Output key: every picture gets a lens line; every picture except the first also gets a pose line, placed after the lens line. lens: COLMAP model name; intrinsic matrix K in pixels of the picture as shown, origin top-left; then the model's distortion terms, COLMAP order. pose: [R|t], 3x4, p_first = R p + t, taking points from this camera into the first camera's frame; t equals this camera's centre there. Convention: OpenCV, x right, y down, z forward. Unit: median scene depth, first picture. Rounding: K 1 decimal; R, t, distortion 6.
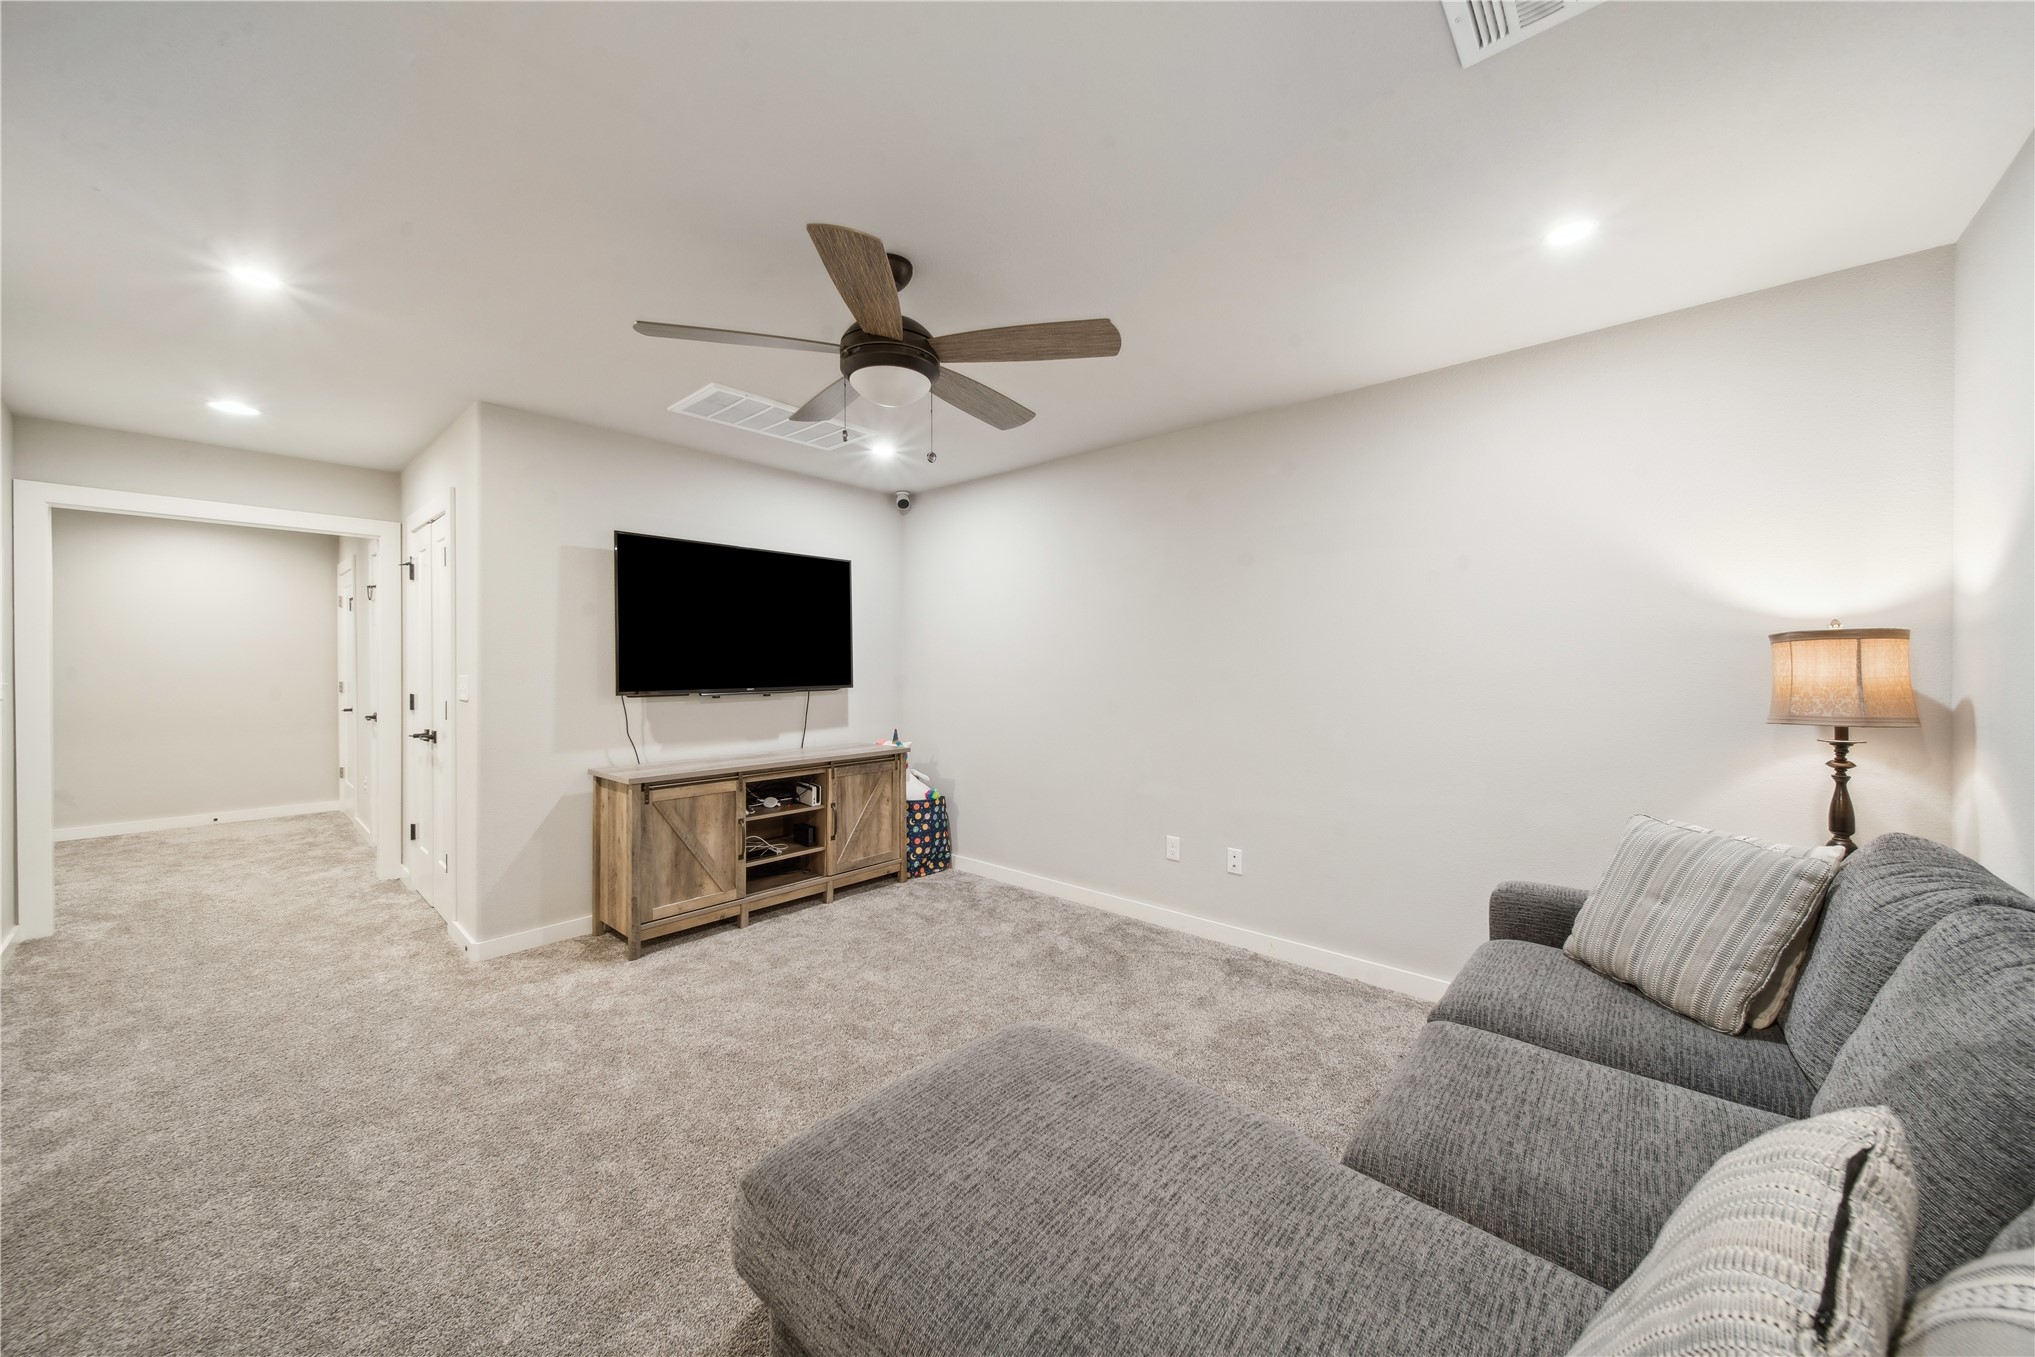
lens RADIAL K [[697.9, 0, 1011.2], [0, 697.9, 663.7], [0, 0, 1]] dist [-0.000328, -0.000129]
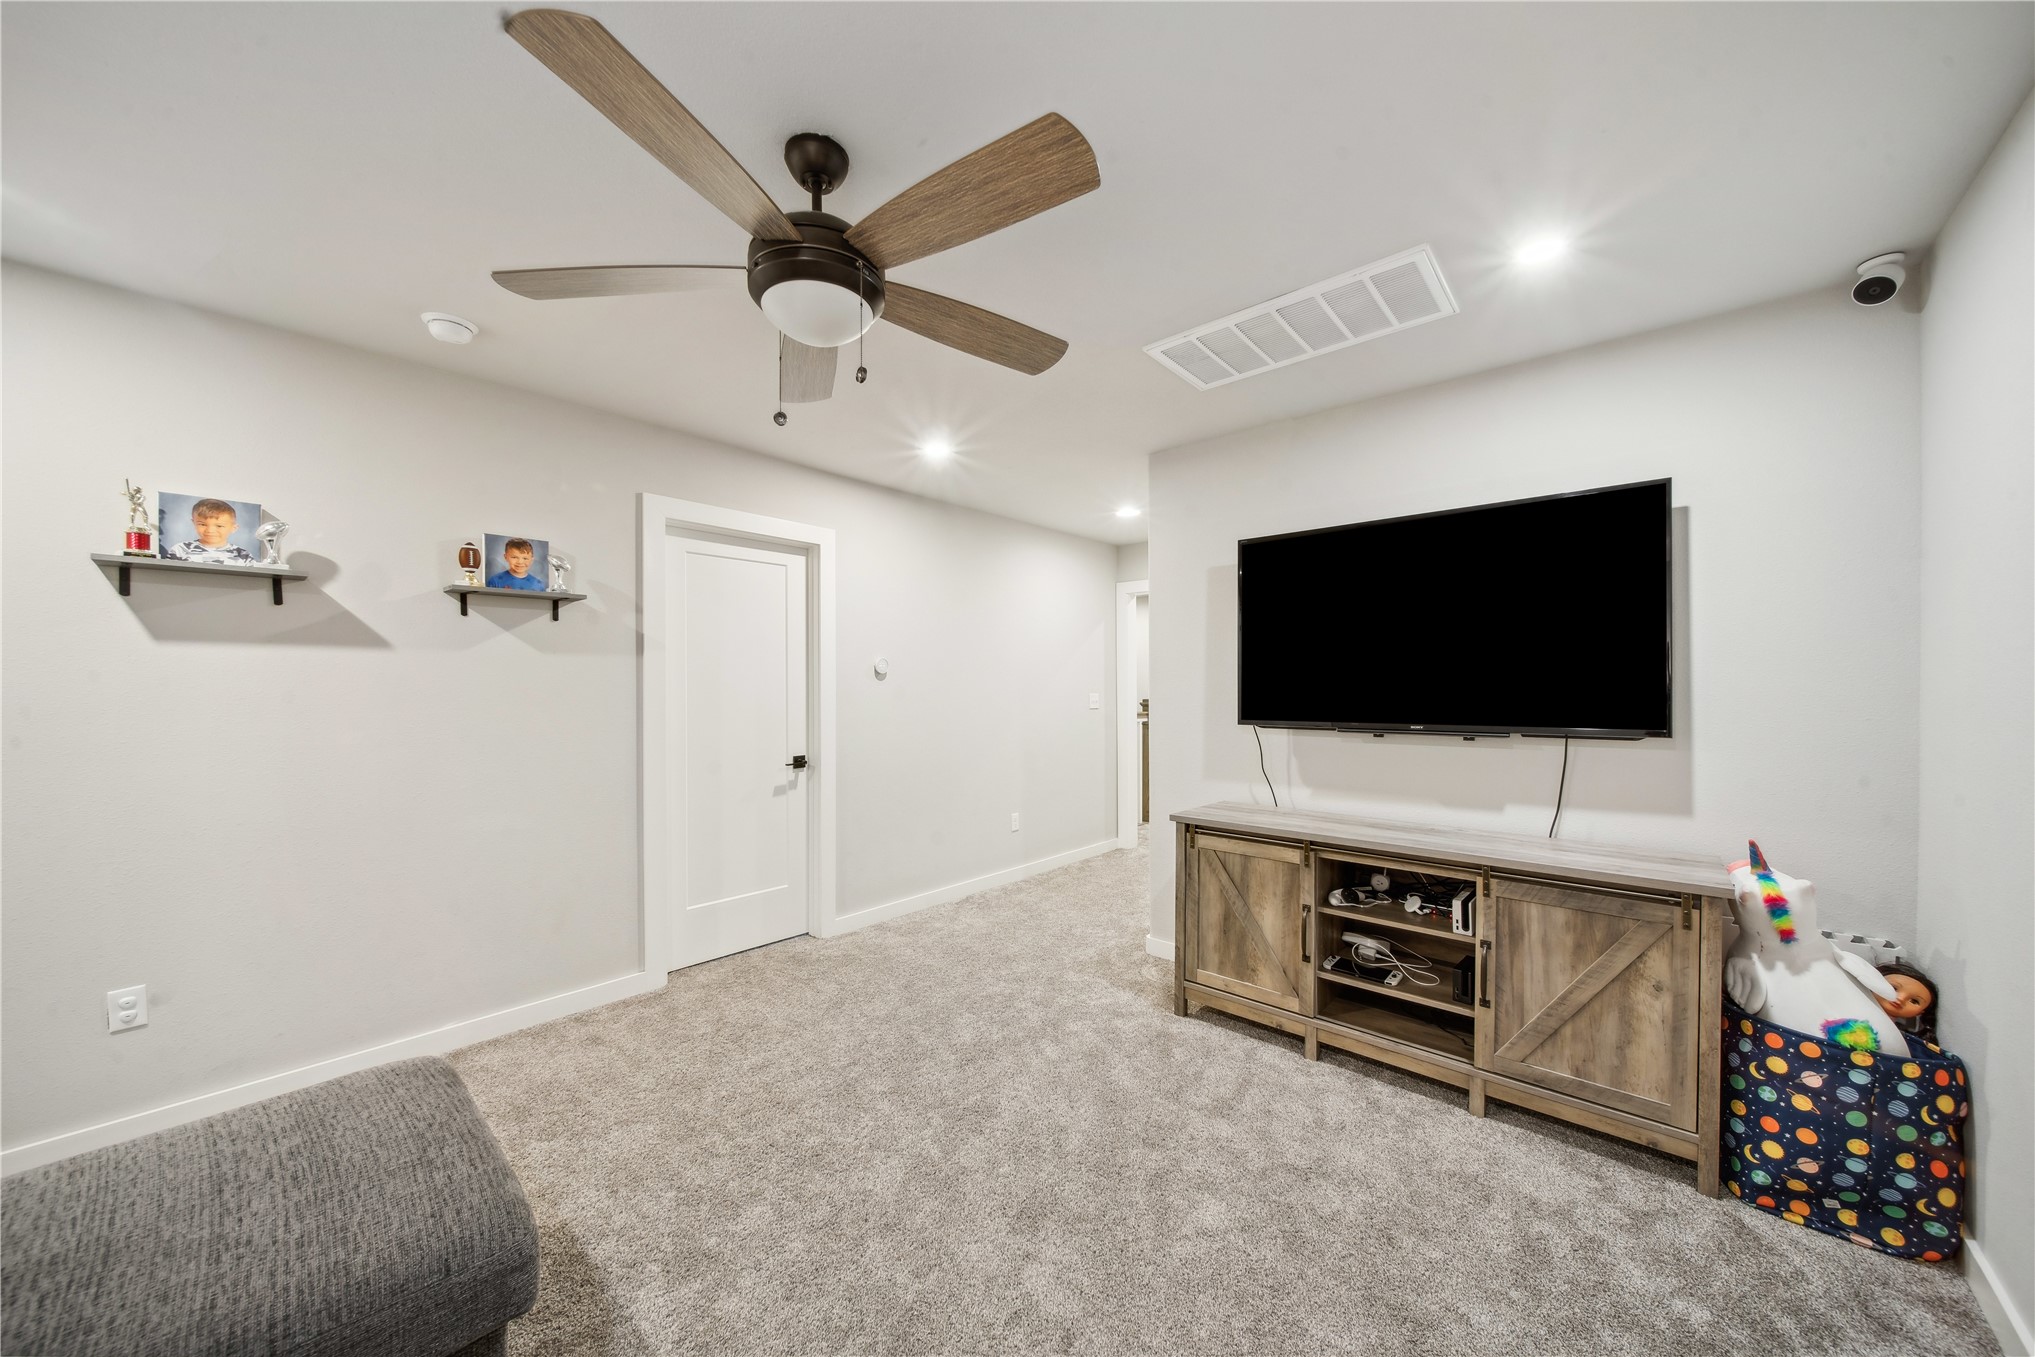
lens RADIAL K [[721.0, 0, 1013.4], [0, 721.0, 684.4], [0, 0, 1]] dist [-0.008600, -0.000229]
pose [[-0.001994, -0.002166, -0.999996, 0.328389], [0.004010, 0.999990, -0.002174, -0.004474], [0.999990, -0.004014, -0.001985, 0.650036]]
